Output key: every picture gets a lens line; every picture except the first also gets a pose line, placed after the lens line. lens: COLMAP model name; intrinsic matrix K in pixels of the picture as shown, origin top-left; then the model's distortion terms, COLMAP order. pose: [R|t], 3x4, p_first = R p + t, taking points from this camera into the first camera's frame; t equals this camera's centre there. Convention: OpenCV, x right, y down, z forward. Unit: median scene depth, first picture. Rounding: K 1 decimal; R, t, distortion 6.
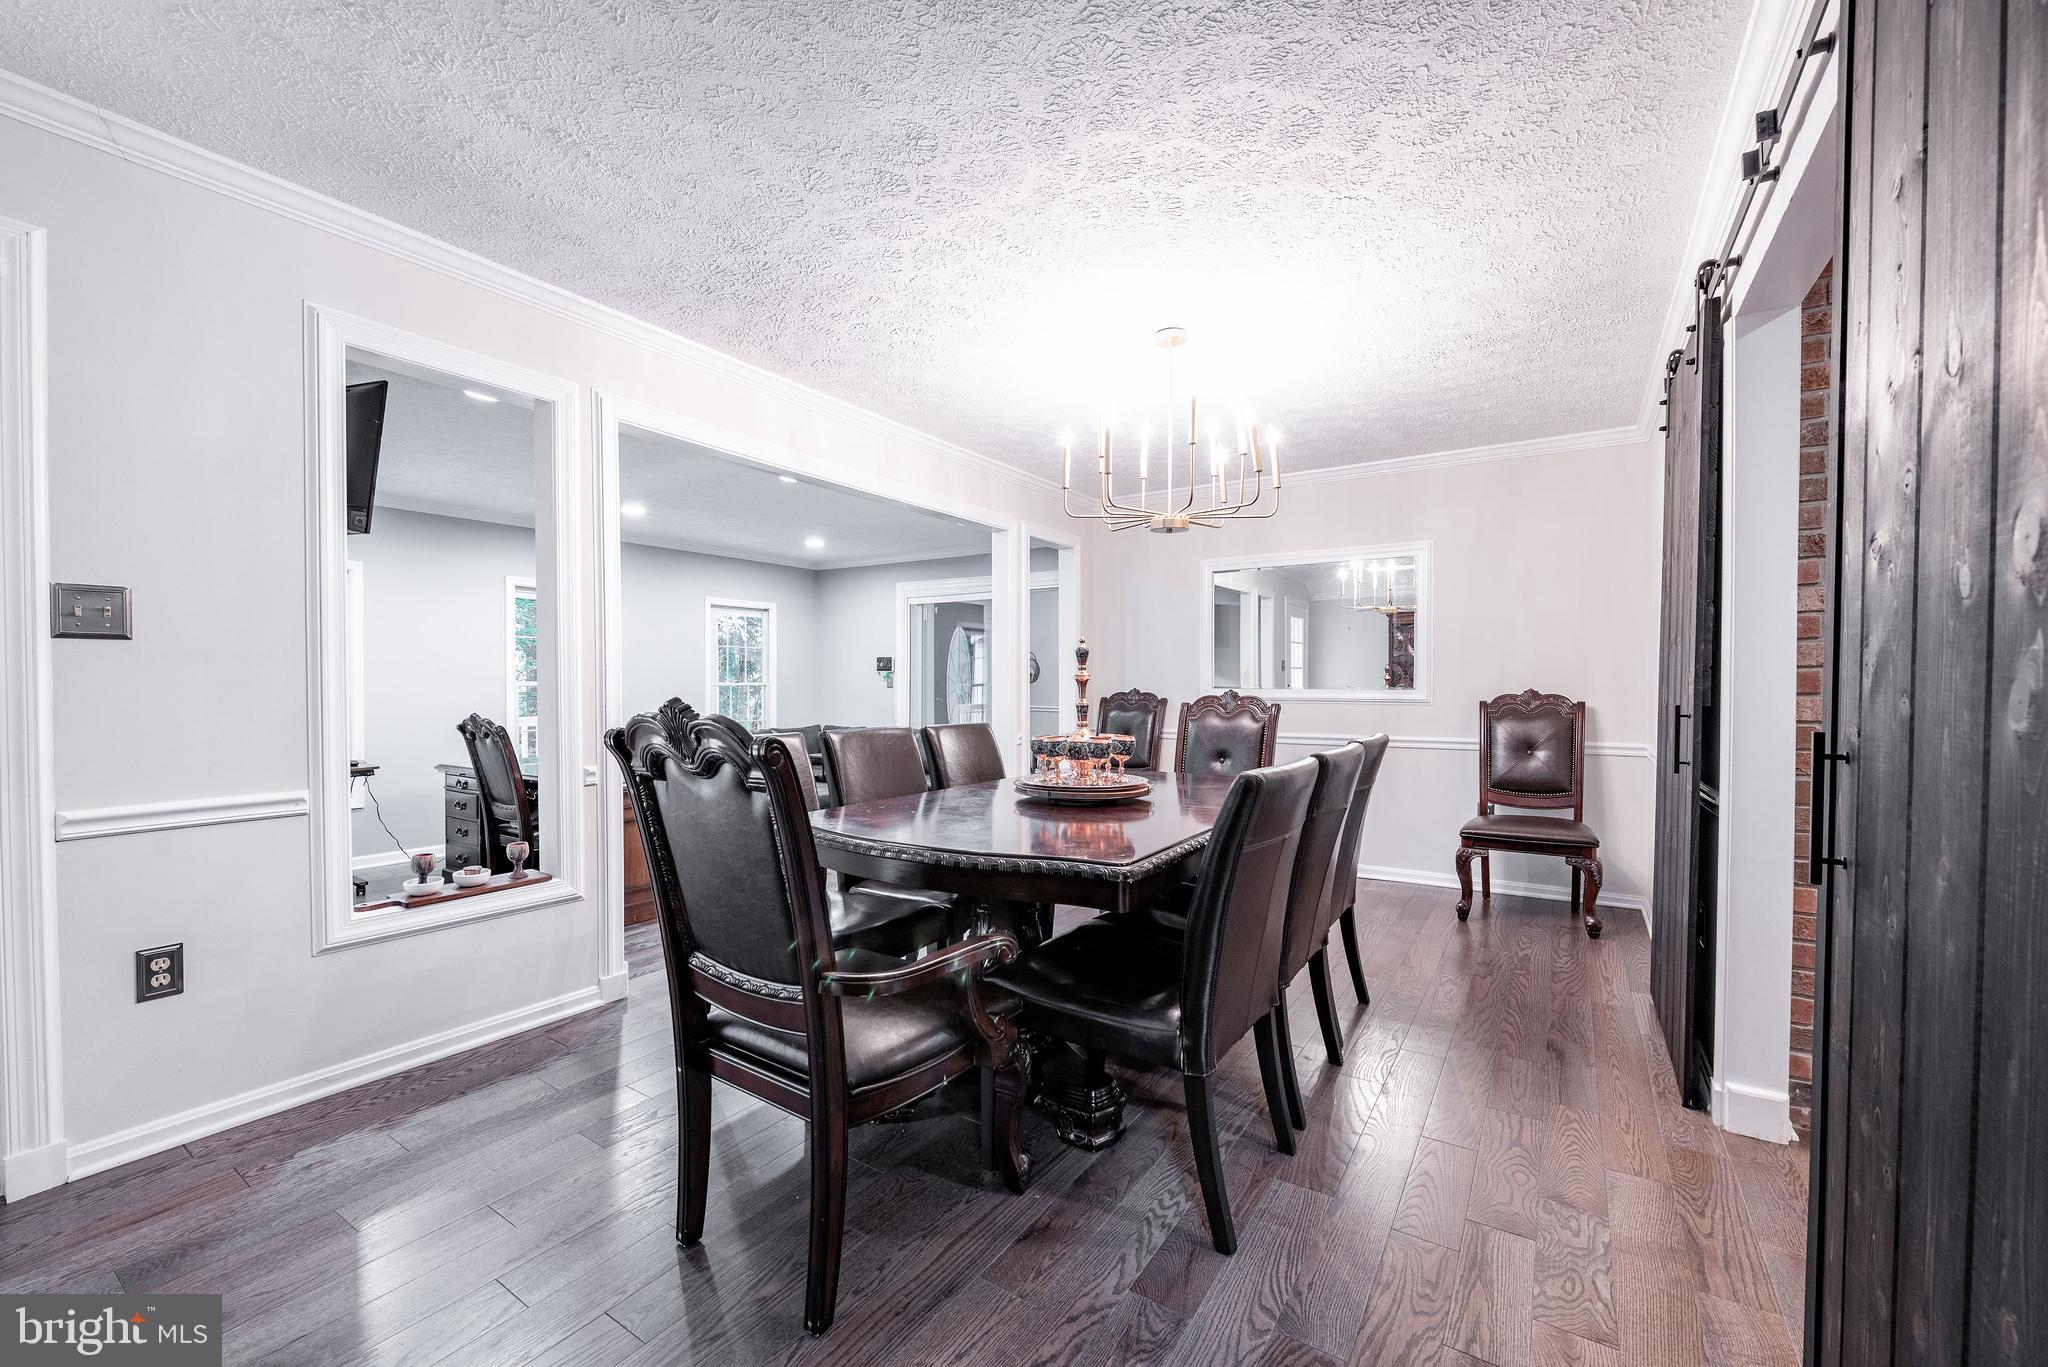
lens RADIAL K [[811.9, 0, 1014.8], [0, 811.9, 694.5], [0, 0, 1]] dist [0.000251, 0.000203]
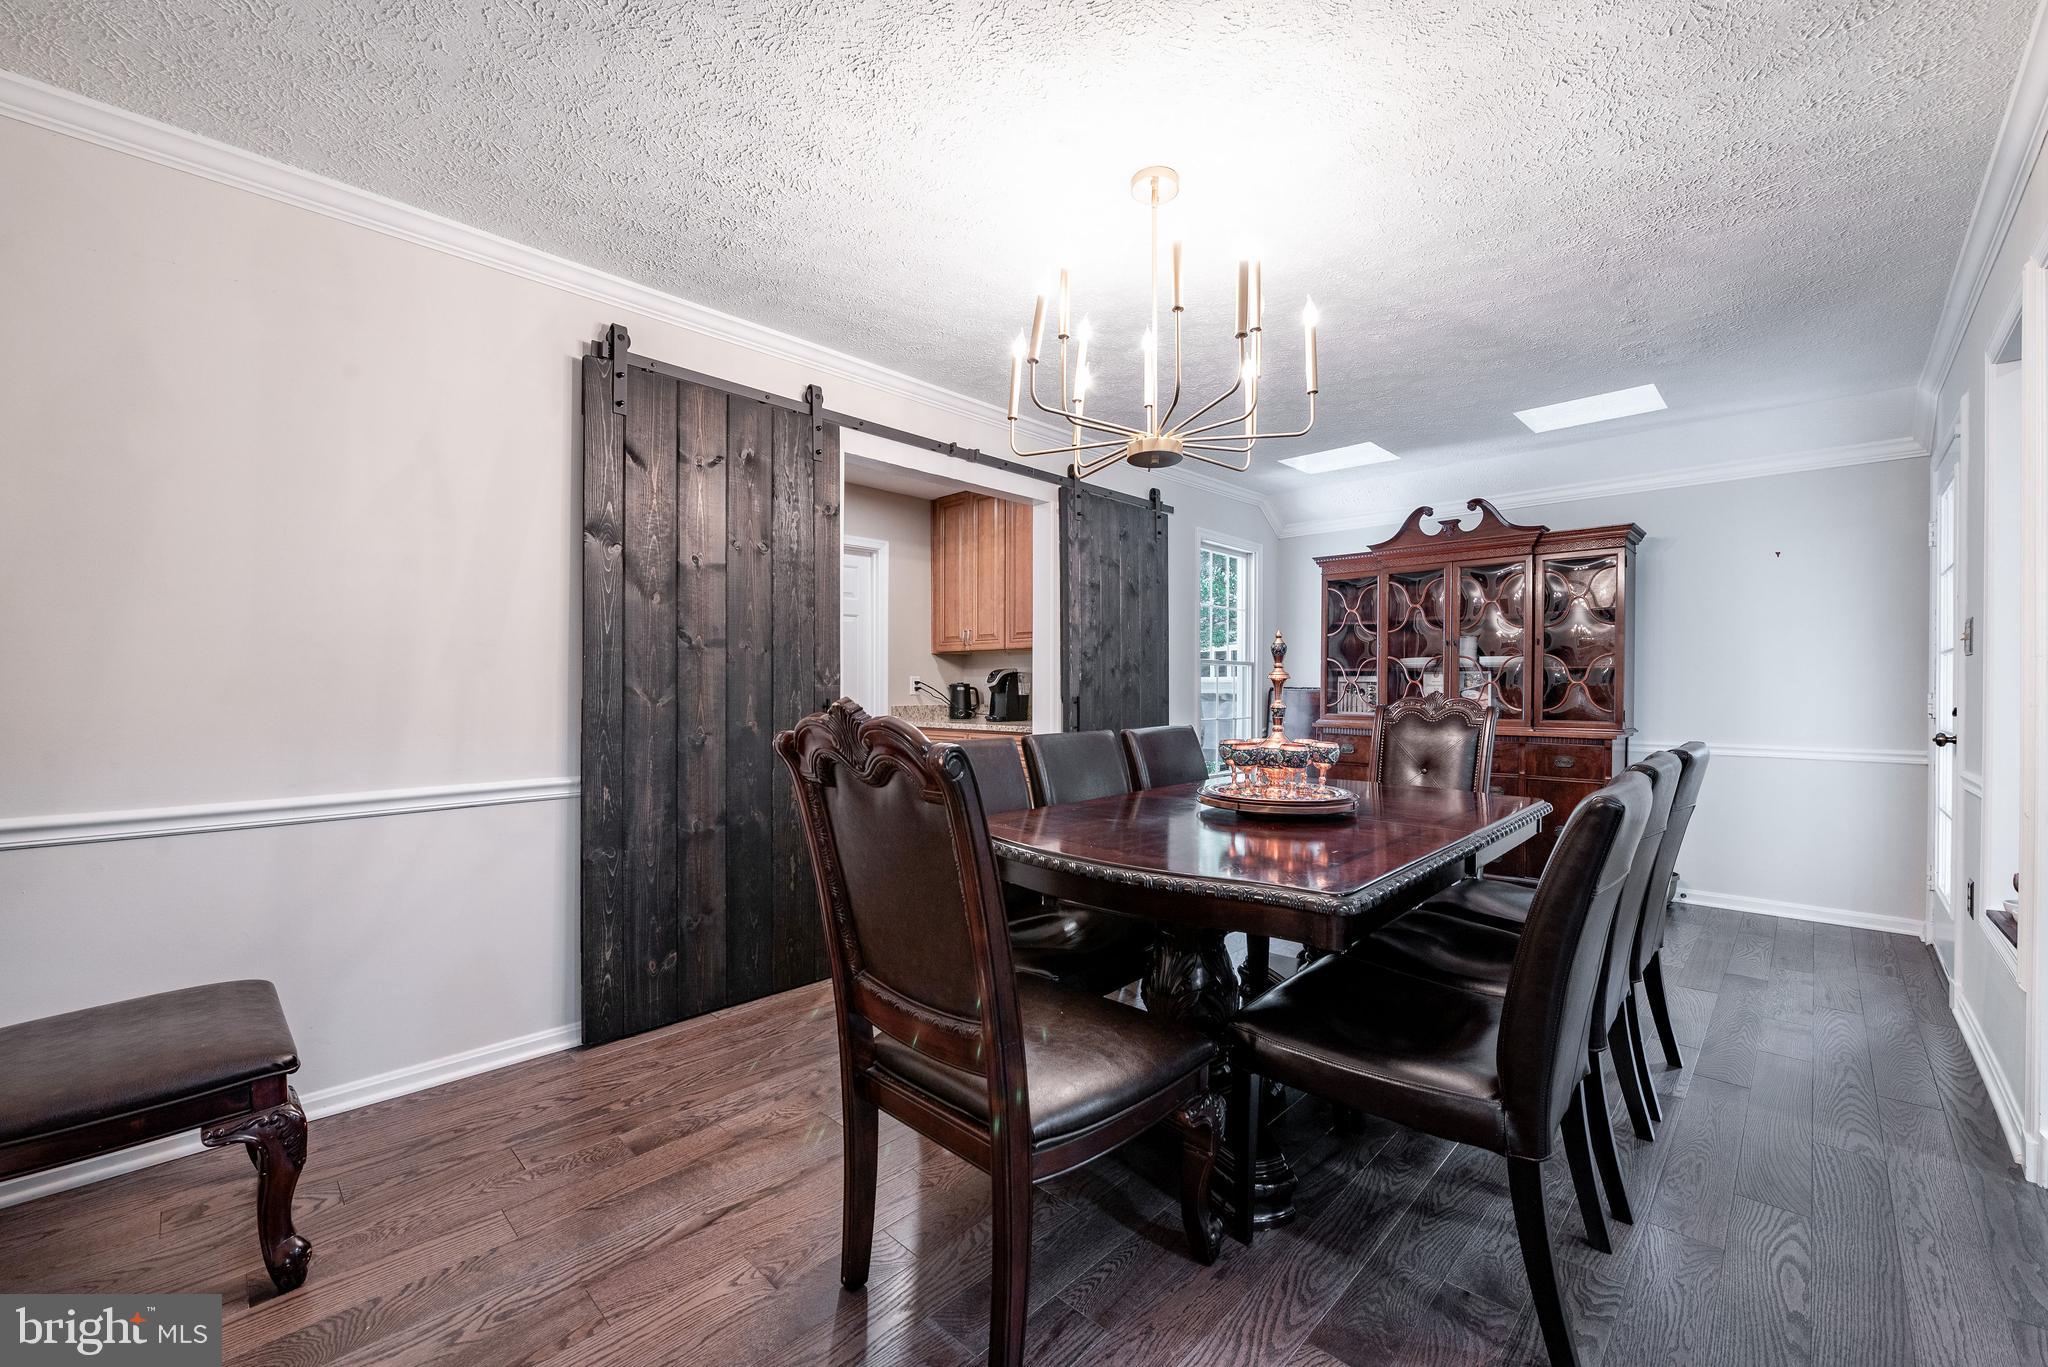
lens RADIAL K [[811.9, 0, 1014.8], [0, 811.9, 694.5], [0, 0, 1]] dist [0.000251, 0.000203]
pose [[0.983315, 0.002881, -0.181890, -0.056373], [-0.004128, 0.999970, -0.006481, 0.010309], [0.181866, 0.007124, 0.983298, 0.122189]]
